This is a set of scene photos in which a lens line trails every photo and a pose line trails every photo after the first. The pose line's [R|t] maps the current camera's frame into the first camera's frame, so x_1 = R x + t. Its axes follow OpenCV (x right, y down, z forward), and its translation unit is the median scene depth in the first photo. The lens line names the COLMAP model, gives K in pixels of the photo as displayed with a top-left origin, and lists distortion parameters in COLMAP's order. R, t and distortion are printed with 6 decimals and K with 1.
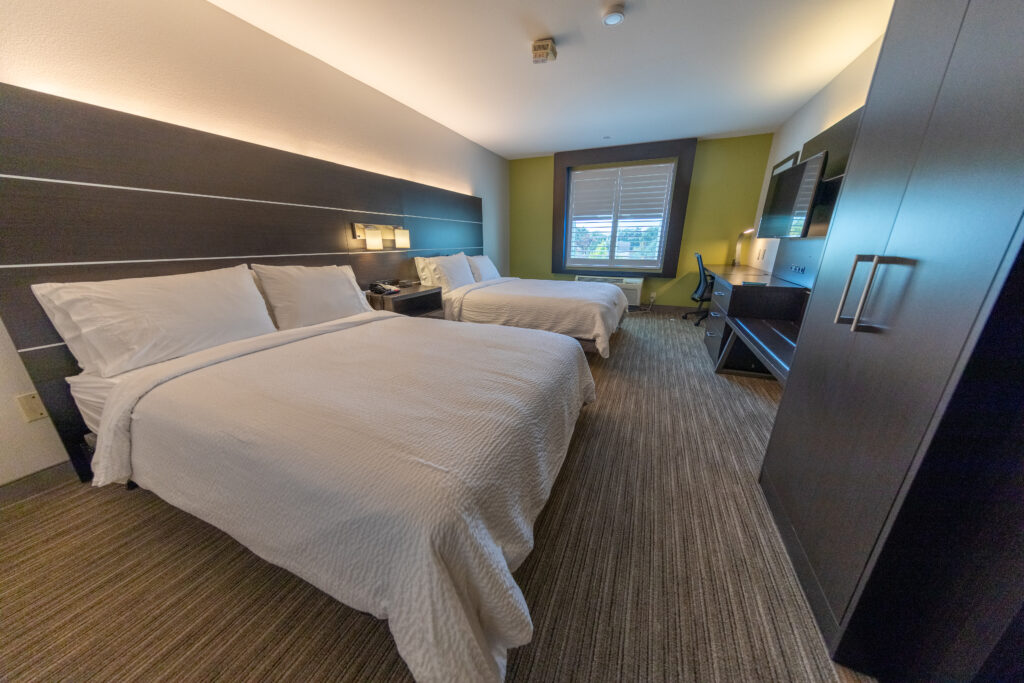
lens RADIAL K [[322.0, 0, 513.3], [0, 322.0, 342.3], [0, 0, 1]] dist [0.004247, -0.000442]
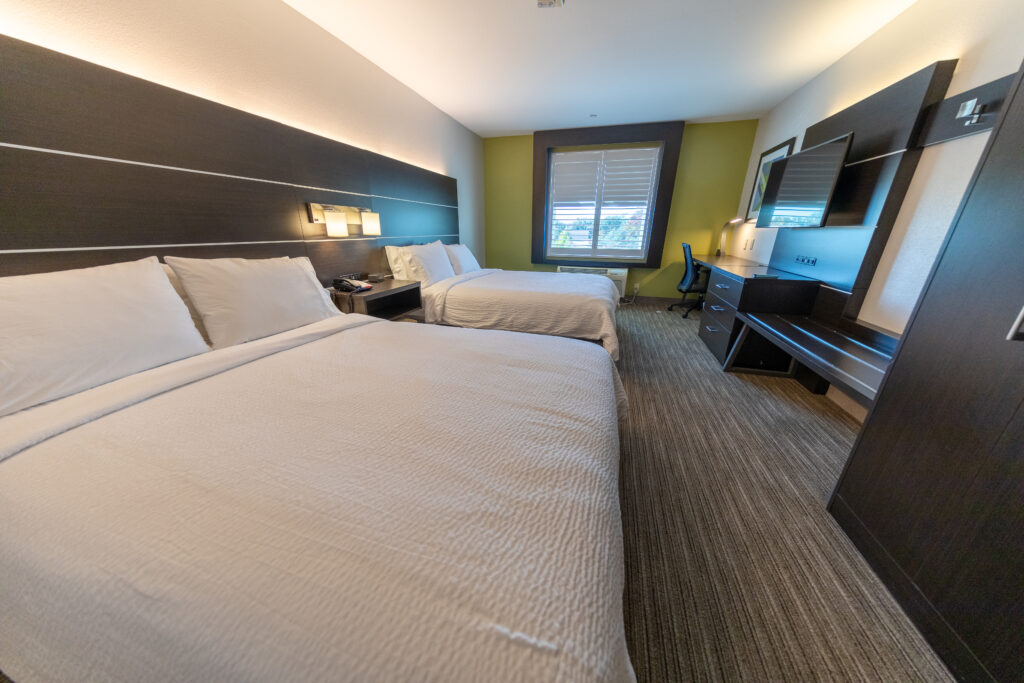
lens RADIAL K [[322.0, 0, 513.9], [0, 322.0, 342.4], [0, 0, 1]] dist [0.004247, -0.000442]
pose [[0.993036, -0.030056, 0.113913, -0.095448], [0.026078, 0.999002, 0.036248, -0.042578], [-0.114889, -0.033025, 0.992829, 0.141905]]
